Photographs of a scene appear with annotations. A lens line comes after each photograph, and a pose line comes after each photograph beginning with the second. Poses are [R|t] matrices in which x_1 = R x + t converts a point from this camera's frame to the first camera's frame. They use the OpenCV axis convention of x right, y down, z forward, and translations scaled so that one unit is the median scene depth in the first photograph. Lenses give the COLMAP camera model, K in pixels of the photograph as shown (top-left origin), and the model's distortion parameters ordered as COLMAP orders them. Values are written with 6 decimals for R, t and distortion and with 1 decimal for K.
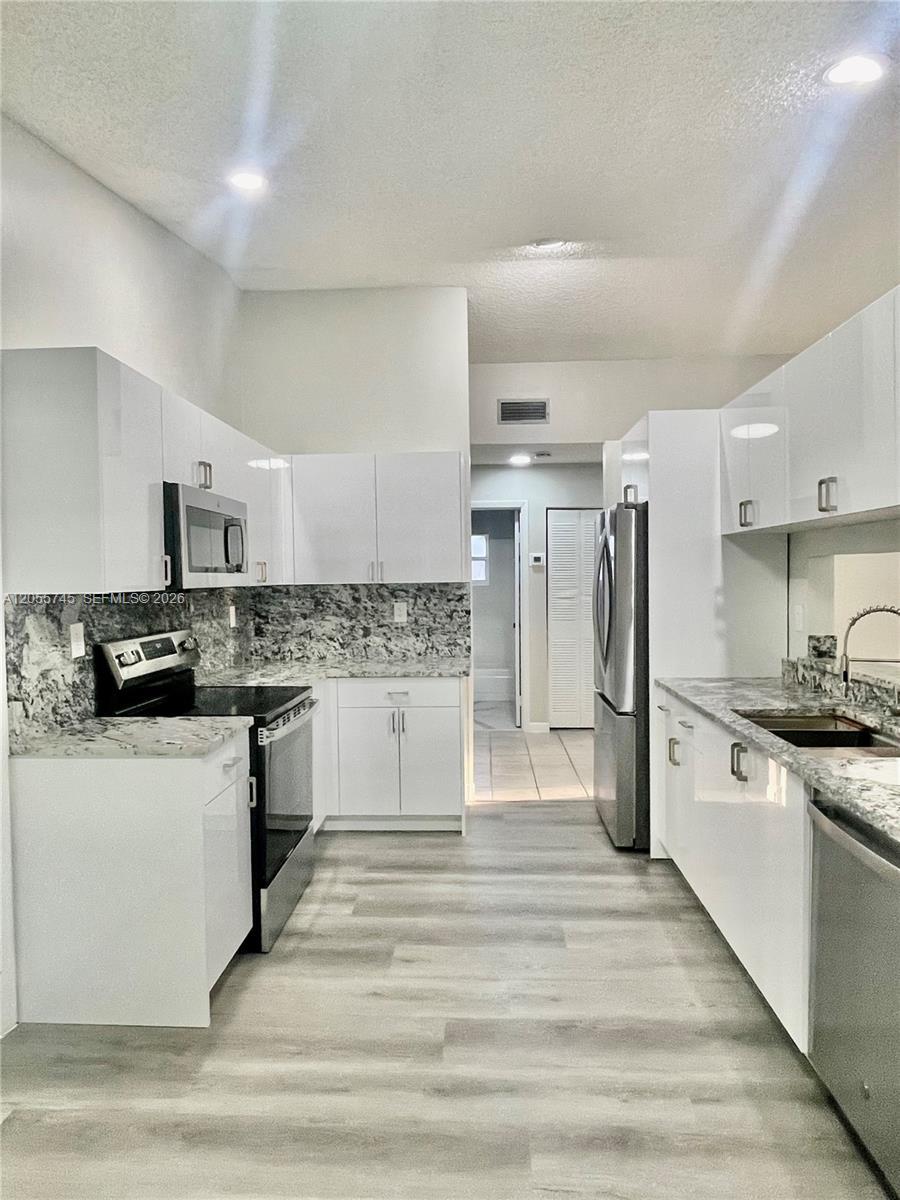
lens RADIAL K [[736.9, 0, 442.9], [0, 736.9, 592.0], [0, 0, 1]] dist [0.000405, -0.000441]
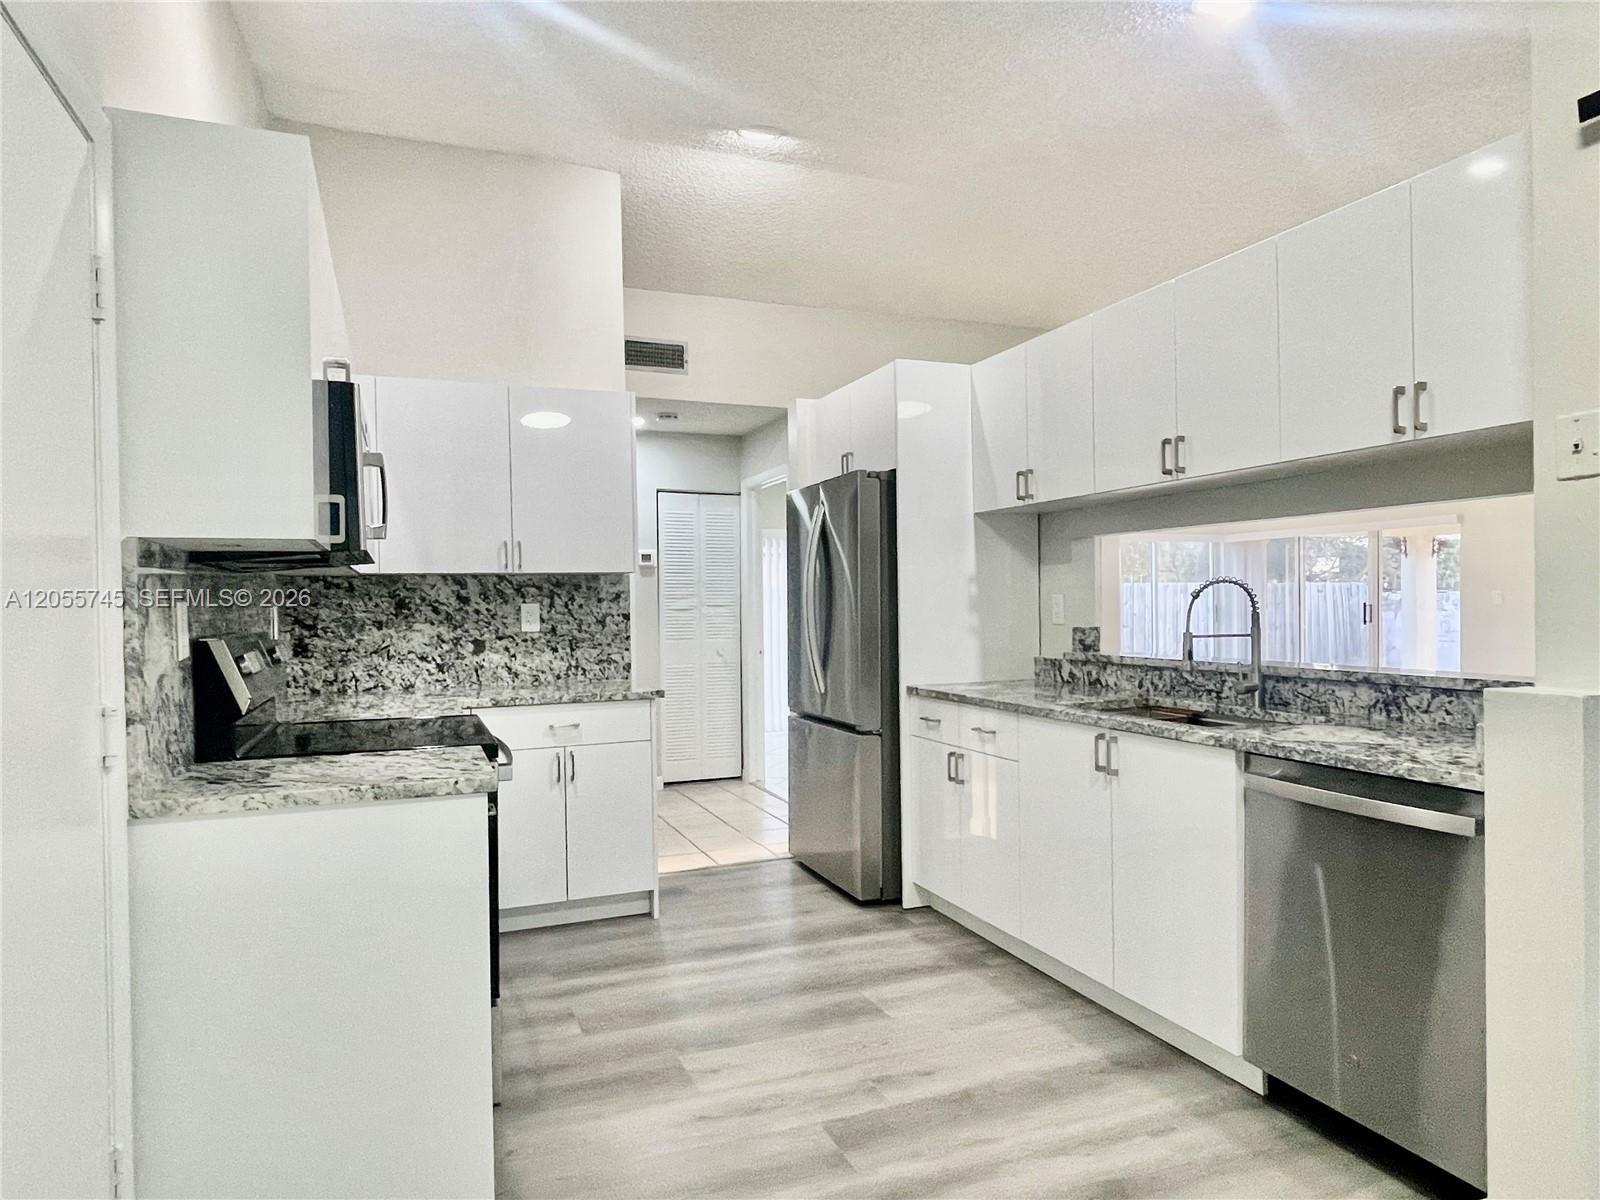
lens RADIAL K [[982.5, 0, 782.7], [0, 982.5, 607.2], [0, 0, 1]] dist [0.000405, -0.000441]
pose [[0.910475, -0.001779, 0.413560, -0.260635], [0.011705, 0.999701, -0.021470, 0.047152], [-0.413398, 0.024388, 0.910224, 0.059823]]
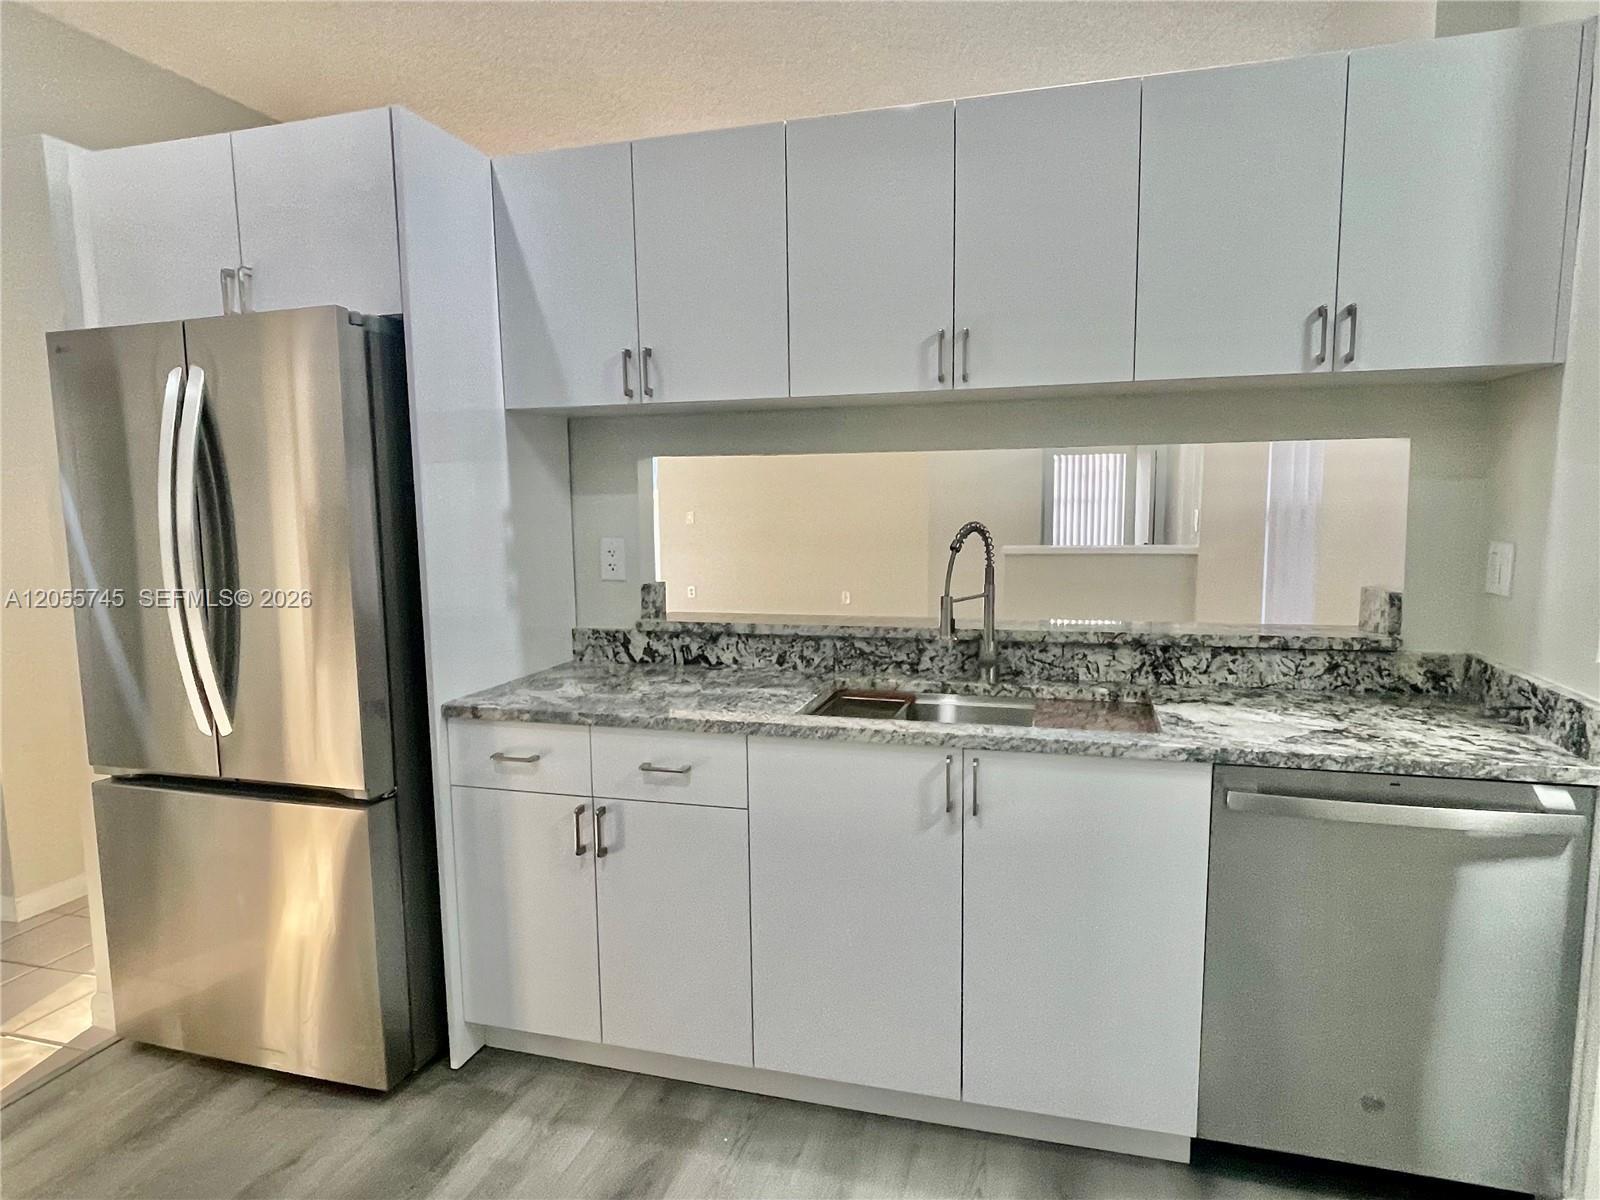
lens RADIAL K [[950.8, 0, 794.0], [0, 950.8, 616.9], [0, 0, 1]] dist [0.002307, -0.000319]
pose [[0.219729, -0.107353, 0.969636, -0.224640], [0.031607, 0.994189, 0.102909, 0.005625], [-0.975049, 0.008036, 0.221845, 0.586665]]
